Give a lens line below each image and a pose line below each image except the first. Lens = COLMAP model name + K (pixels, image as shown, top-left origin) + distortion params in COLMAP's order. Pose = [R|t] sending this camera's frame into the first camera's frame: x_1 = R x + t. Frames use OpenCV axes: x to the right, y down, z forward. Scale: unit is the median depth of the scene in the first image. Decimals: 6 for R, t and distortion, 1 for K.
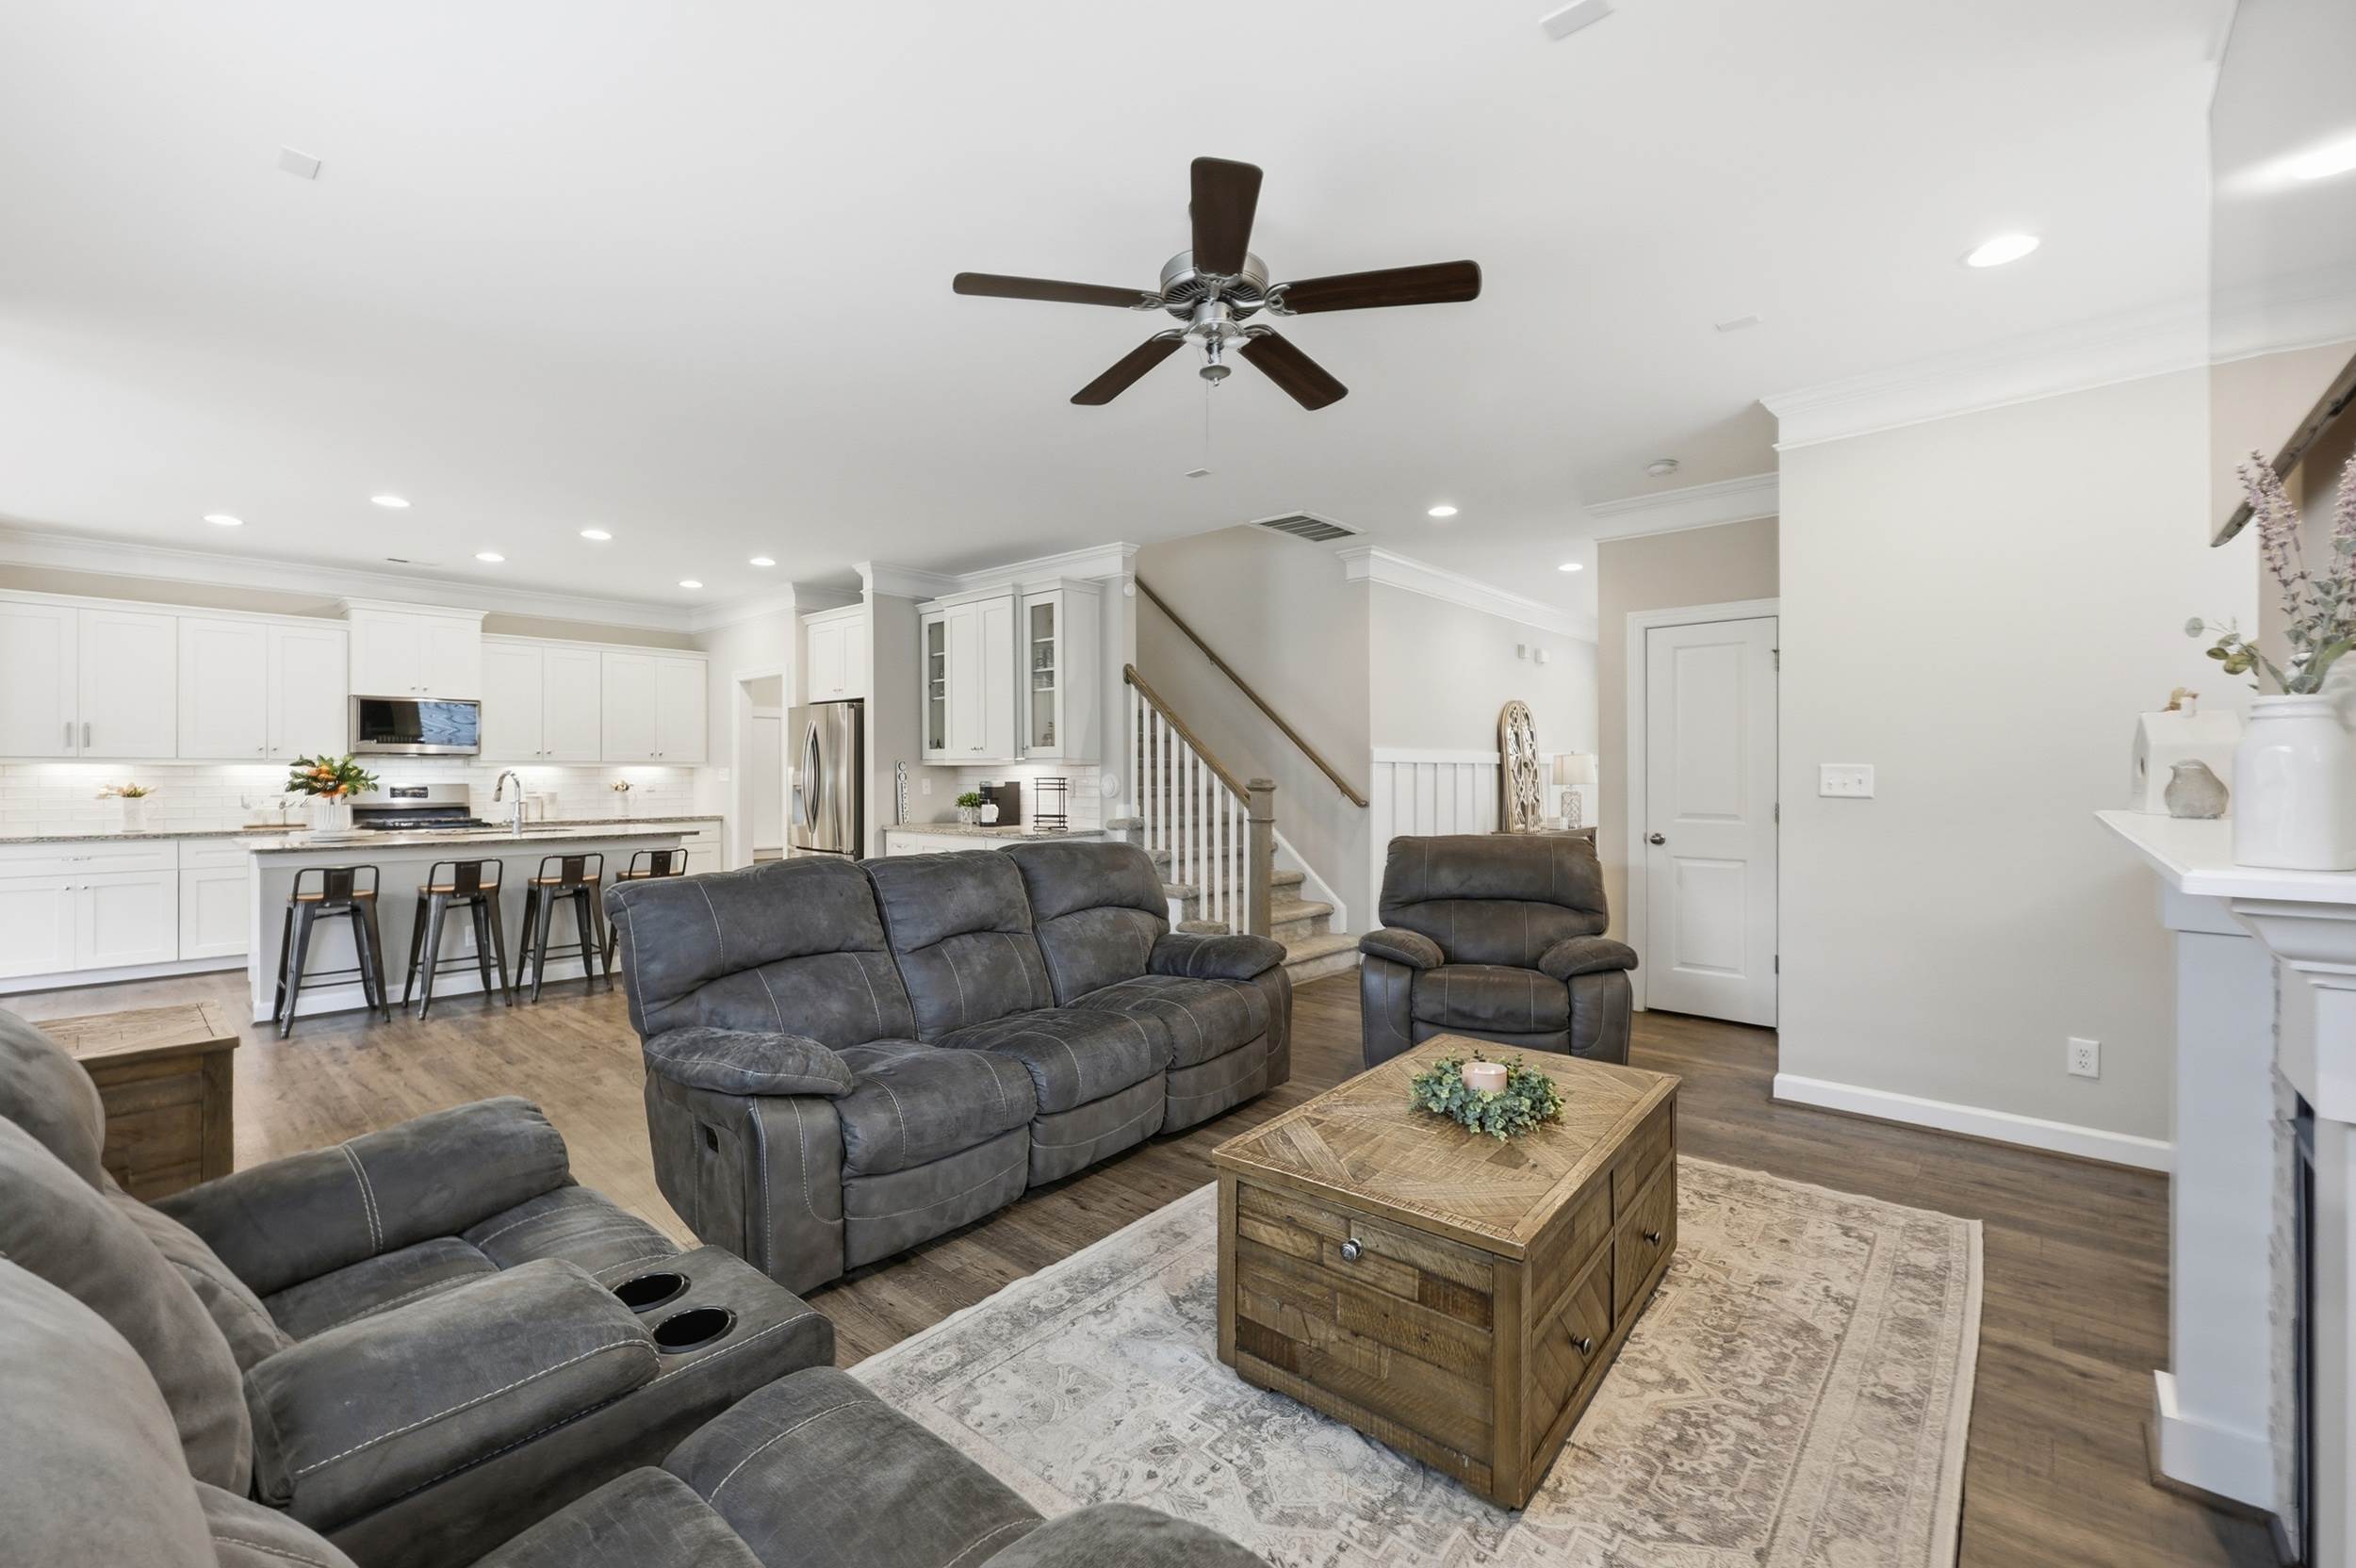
lens RADIAL K [[959.3, 0, 1181.7], [0, 959.3, 774.5], [0, 0, 1]] dist [0.001519, -0.000351]
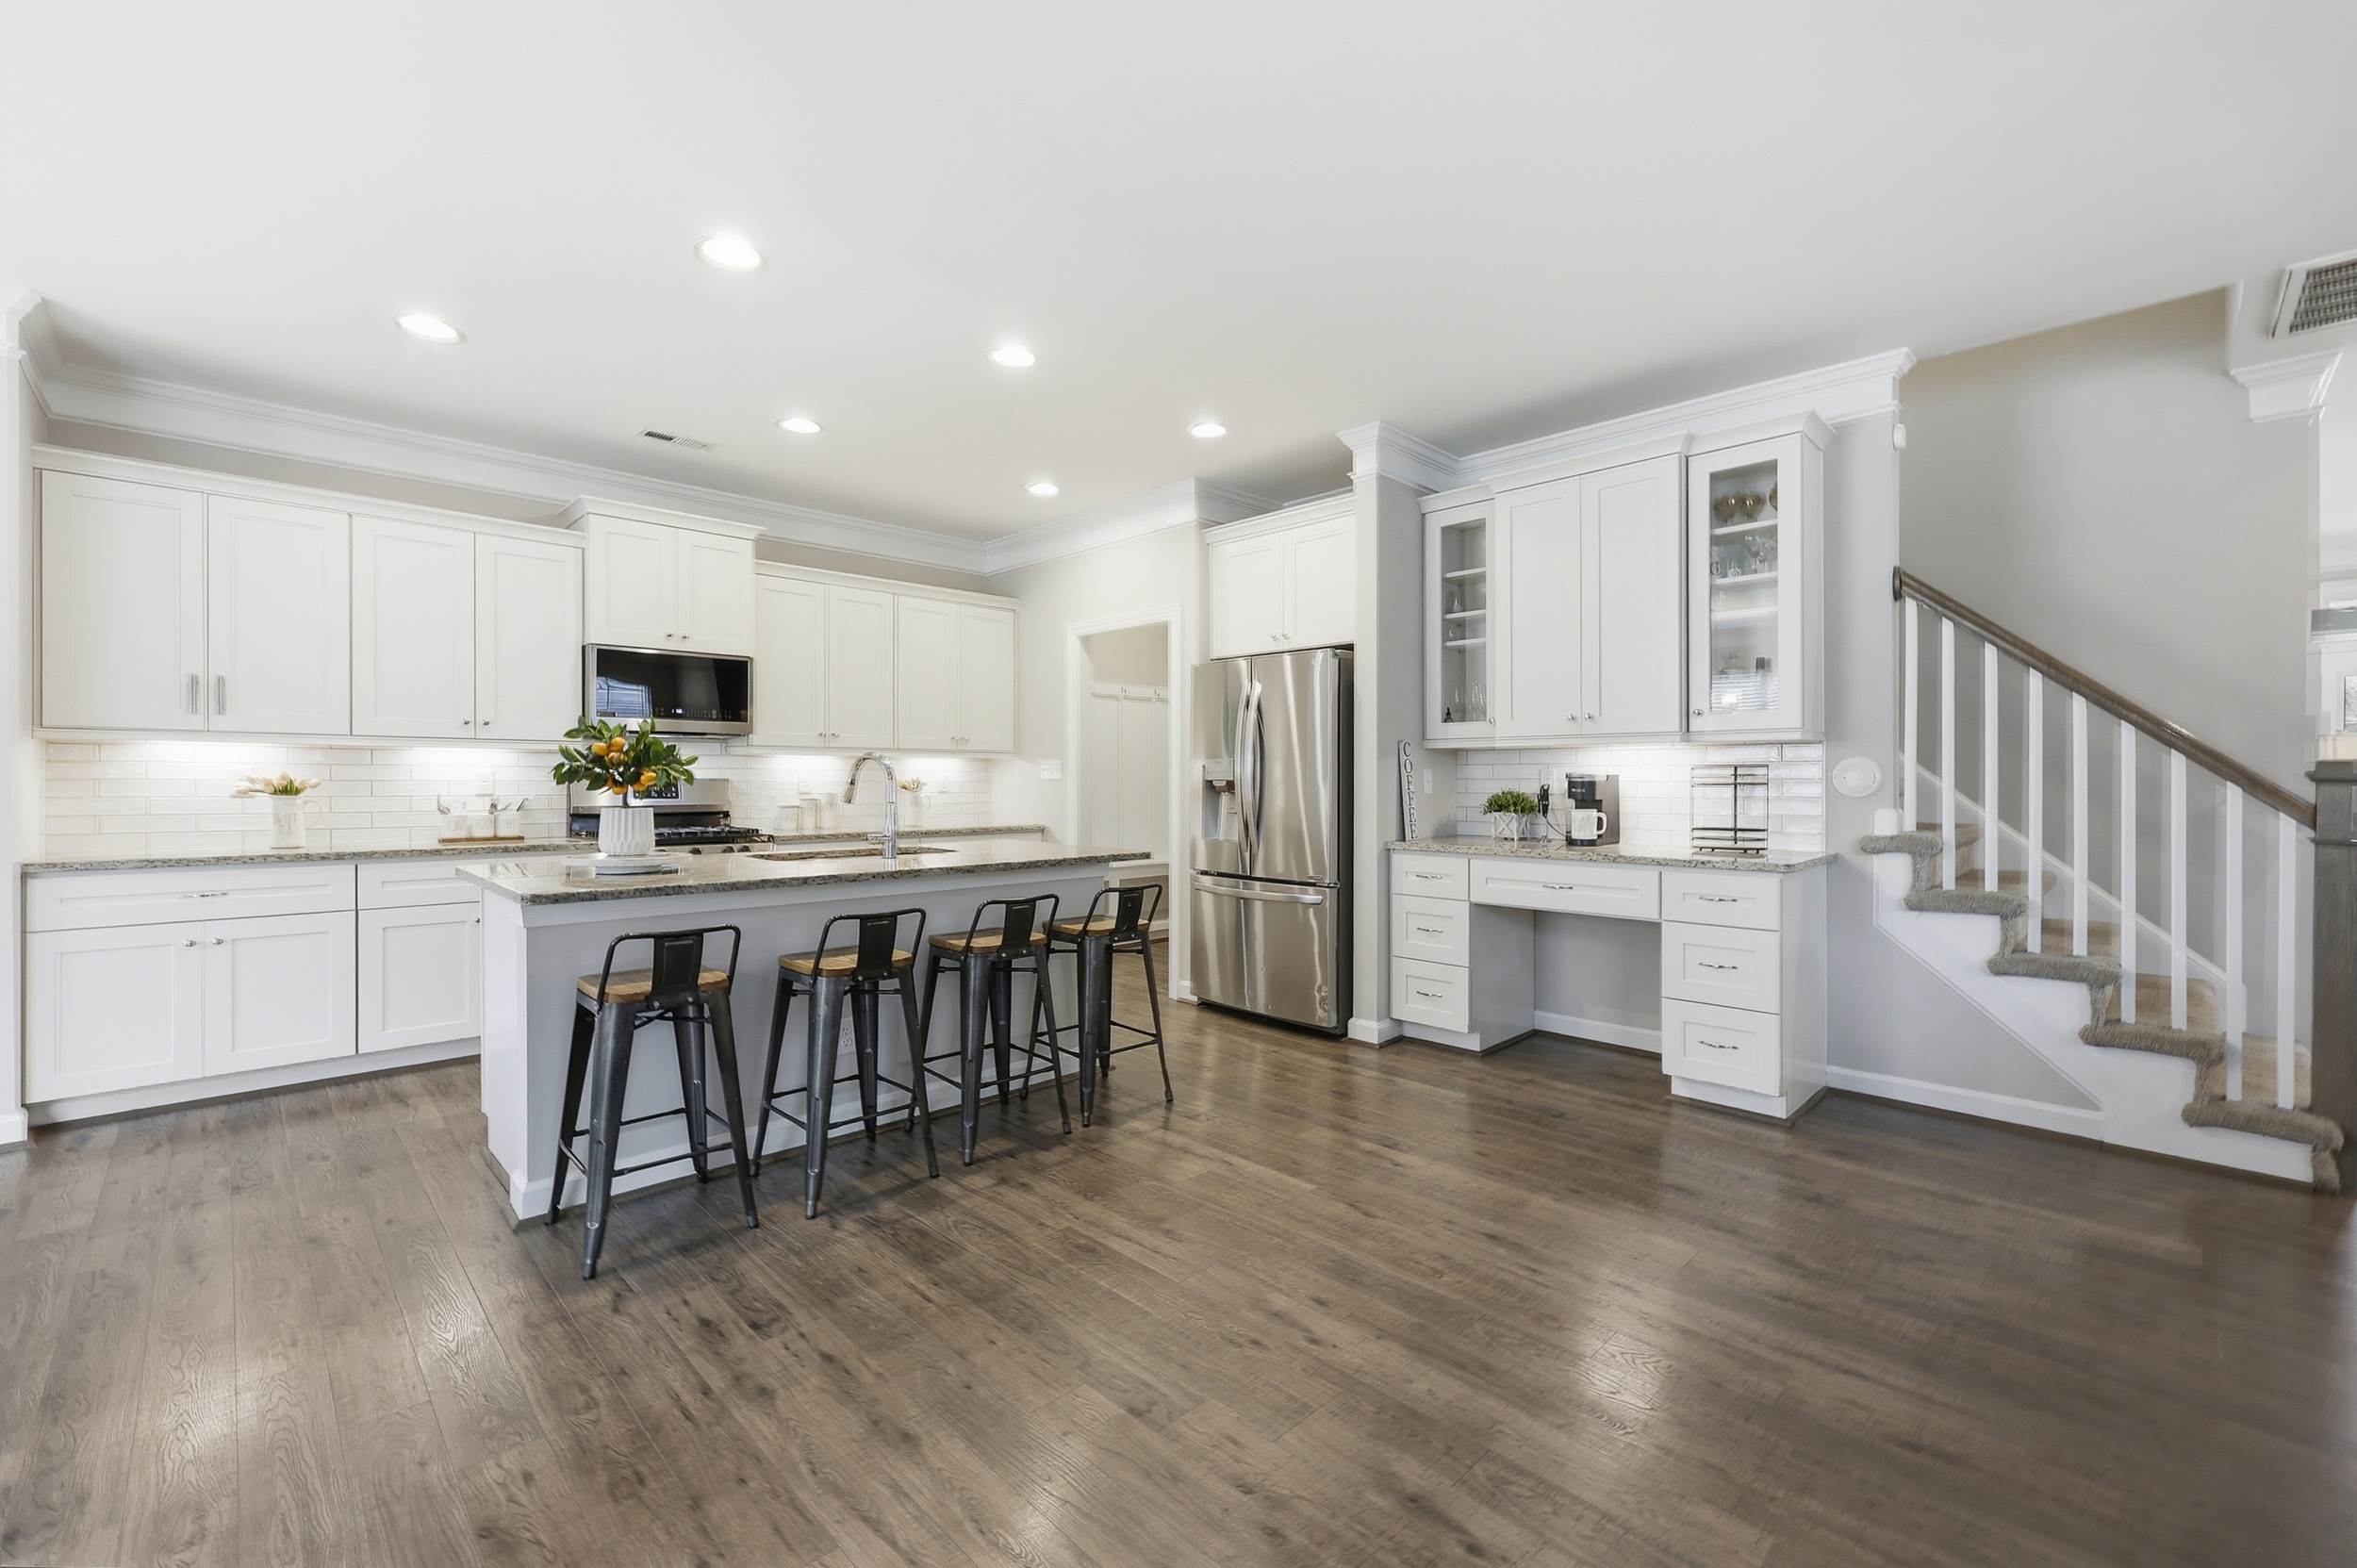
lens RADIAL K [[959.7, 0, 1175.4], [0, 959.7, 787.8], [0, 0, 1]] dist [0.001519, -0.000351]
pose [[0.997542, 0.000767, -0.070061, -0.433007], [-0.000415, 0.999987, 0.005044, 0.014411], [0.070064, -0.005003, 0.997530, 0.381957]]
